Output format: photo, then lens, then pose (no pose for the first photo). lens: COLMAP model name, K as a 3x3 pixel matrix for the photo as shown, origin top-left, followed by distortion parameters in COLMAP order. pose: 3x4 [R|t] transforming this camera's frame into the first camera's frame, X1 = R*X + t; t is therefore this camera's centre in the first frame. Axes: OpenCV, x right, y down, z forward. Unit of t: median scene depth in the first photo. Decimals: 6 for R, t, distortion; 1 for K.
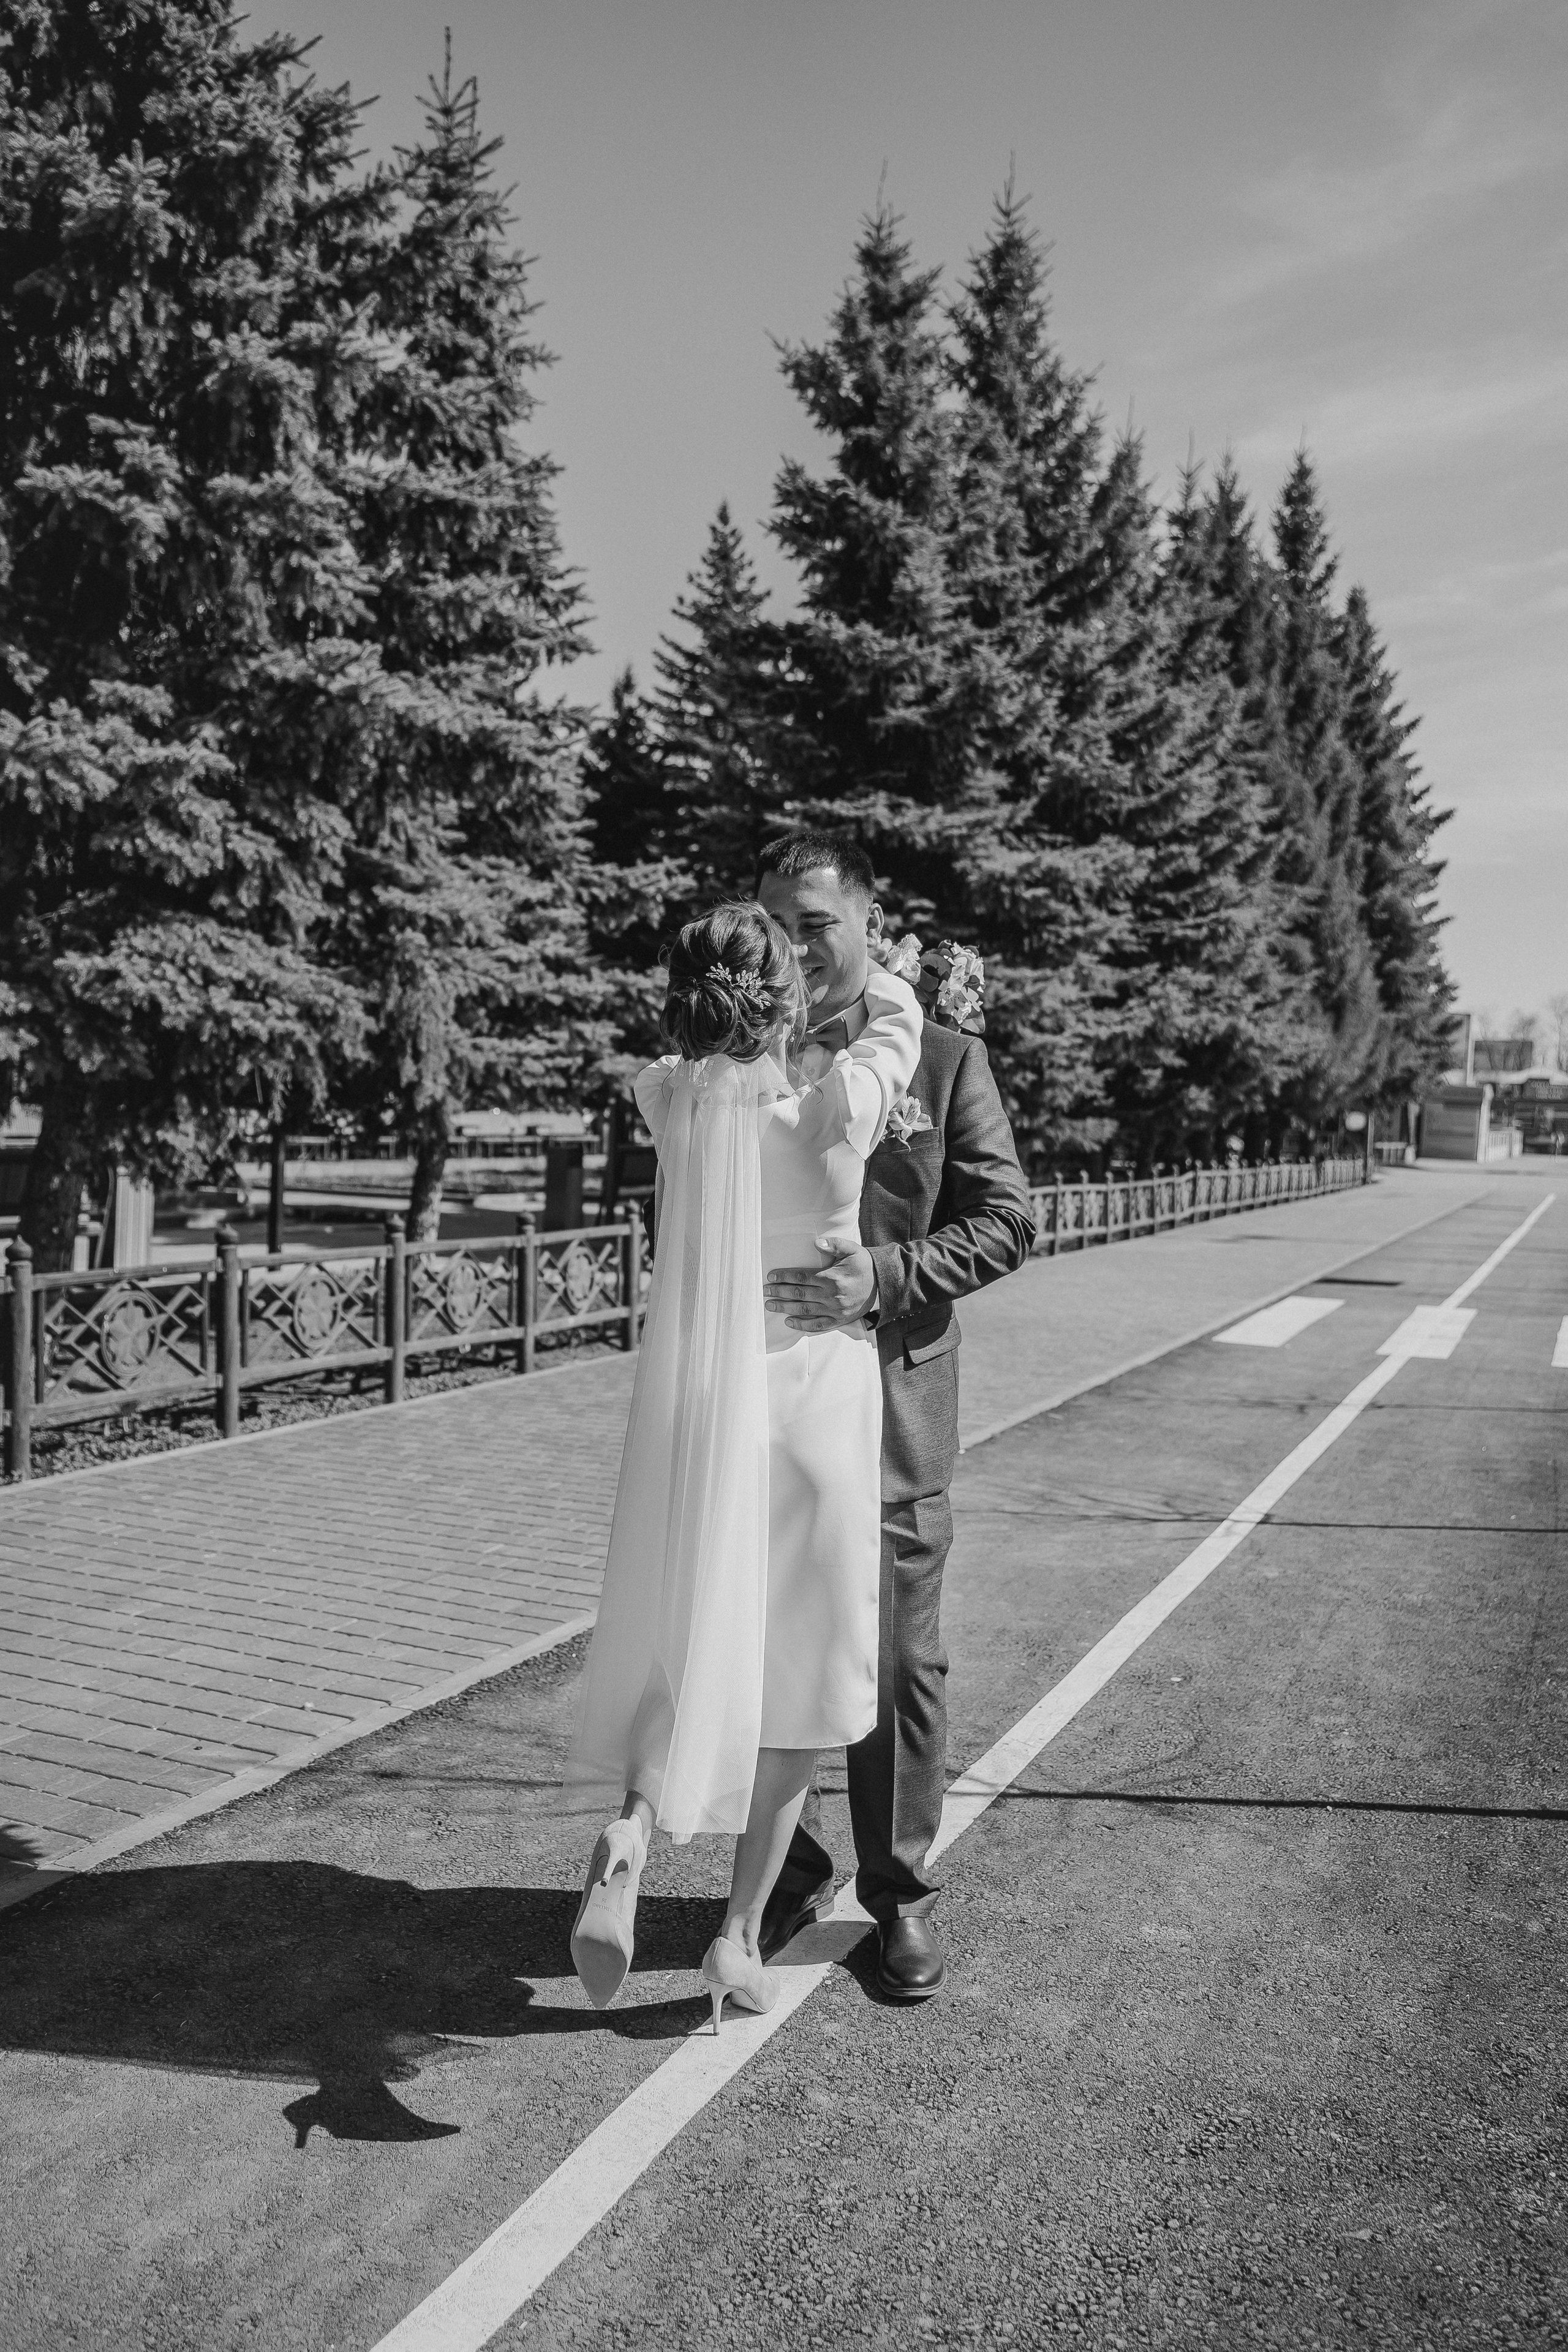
lens RADIAL K [[1871.0, 0, 790.3], [0, 1871.0, 1205.4], [0, 0, 1]] dist [-0.020130, 0.005567]
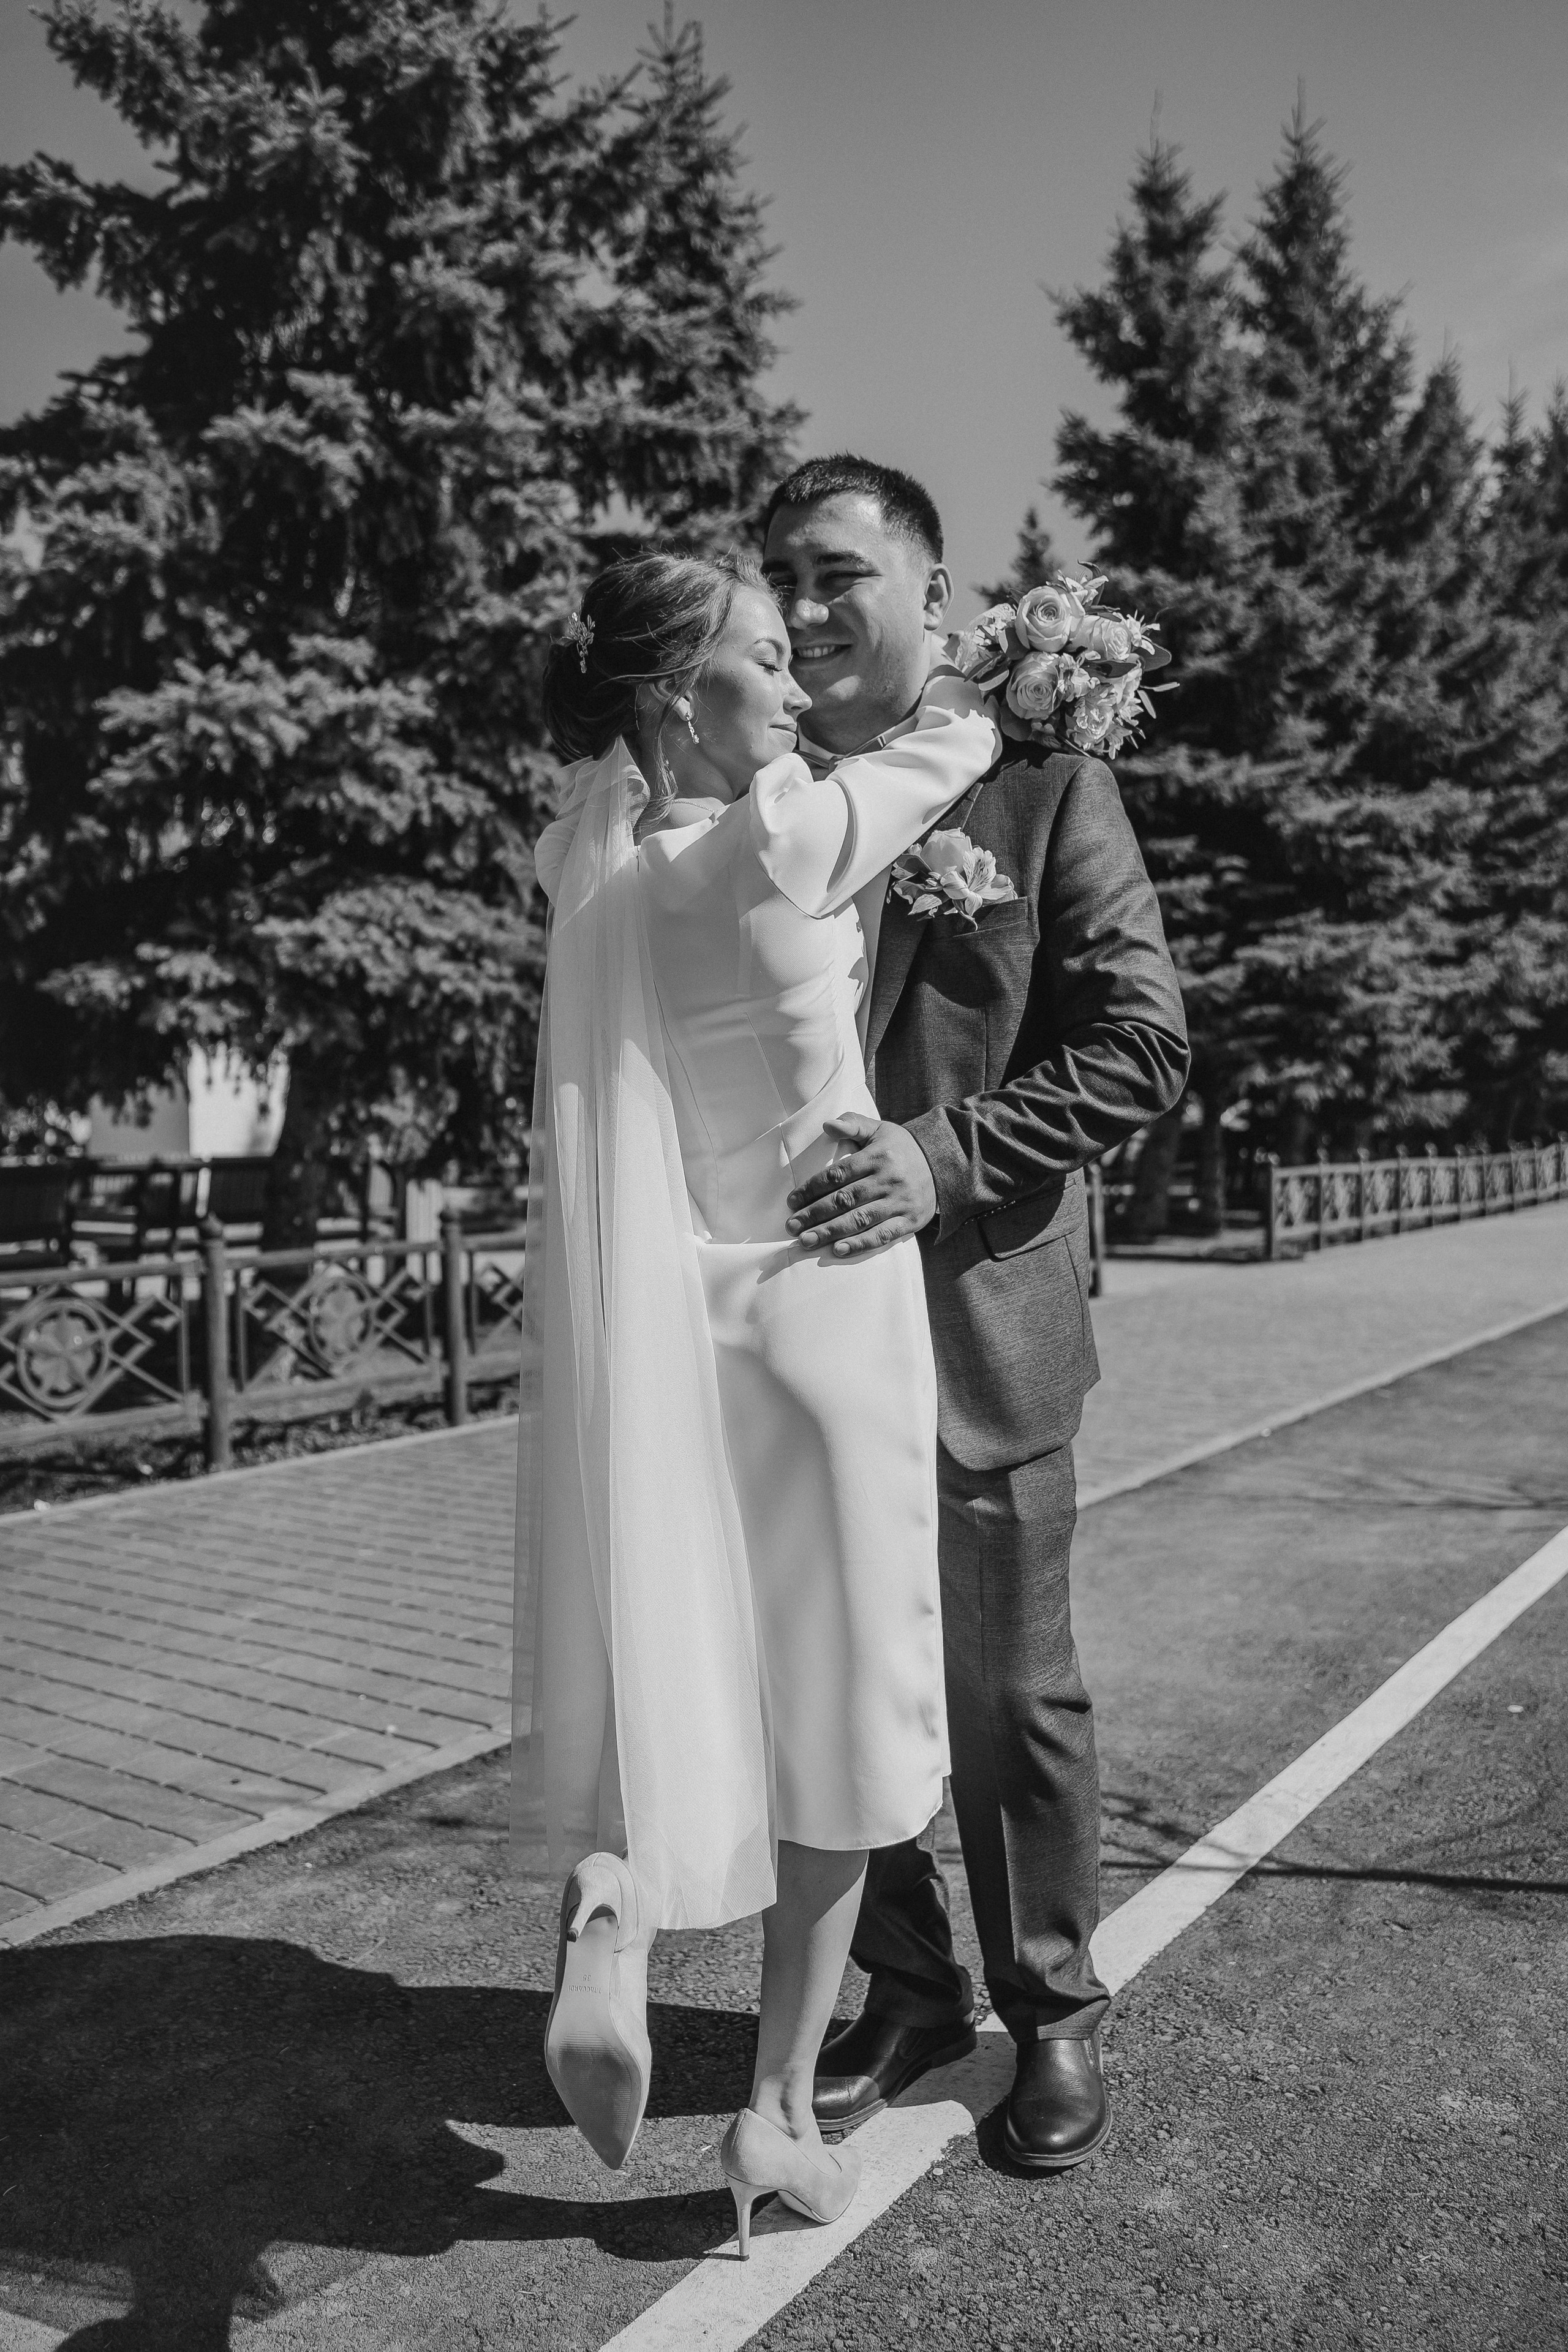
lens RADIAL K [[1838.9, 0, 784.0], [0, 1838.9, 1176.0], [0, 0, 1]] dist [-0.014745, -0.000804]
pose [[0.981124, -0.041248, -0.188931, 0.027698], [0.036629, 0.998940, -0.027874, 0.020808], [0.189880, 0.020427, 0.981595, 0.090840]]
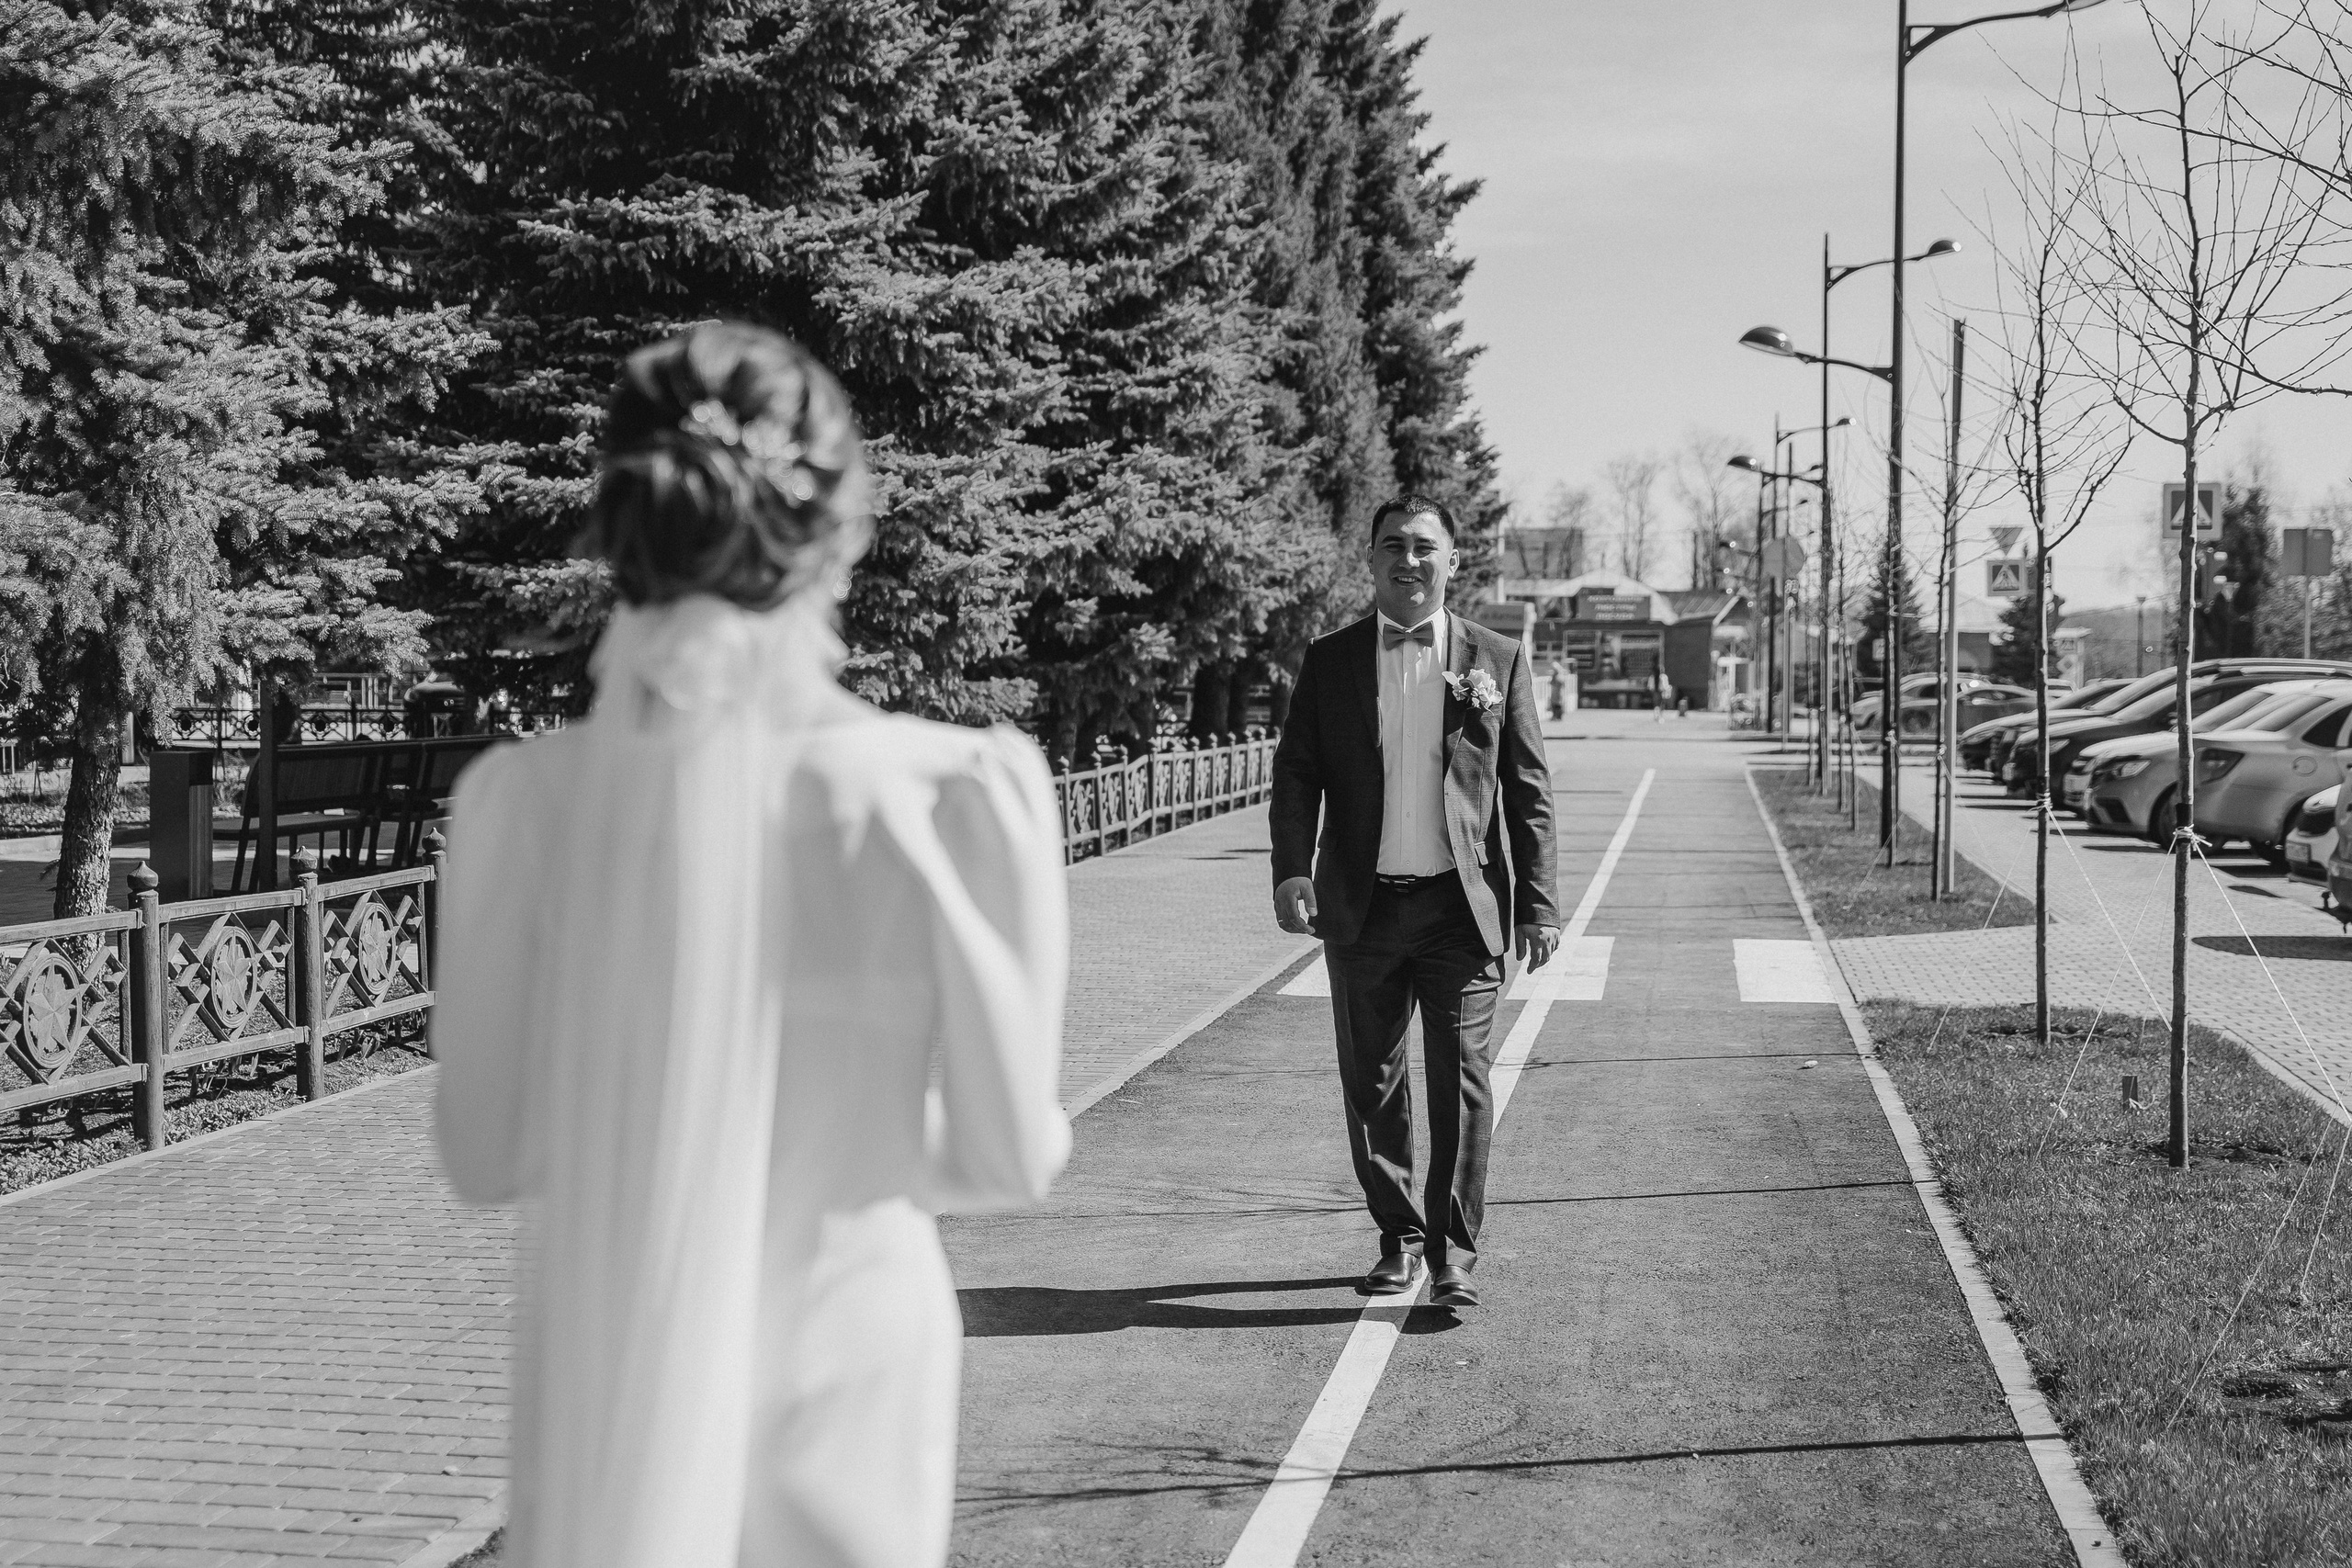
lens RADIAL K [[3142.2, 0, 1141.8], [0, 3142.2, 789.9], [0, 0, 1]] dist [0.020332, -0.046794]
pose [[0.971173, -0.040631, 0.234888, -0.104602], [0.043188, 0.999050, -0.005752, 0.000645], [-0.234431, 0.015730, 0.972005, -0.137812]]
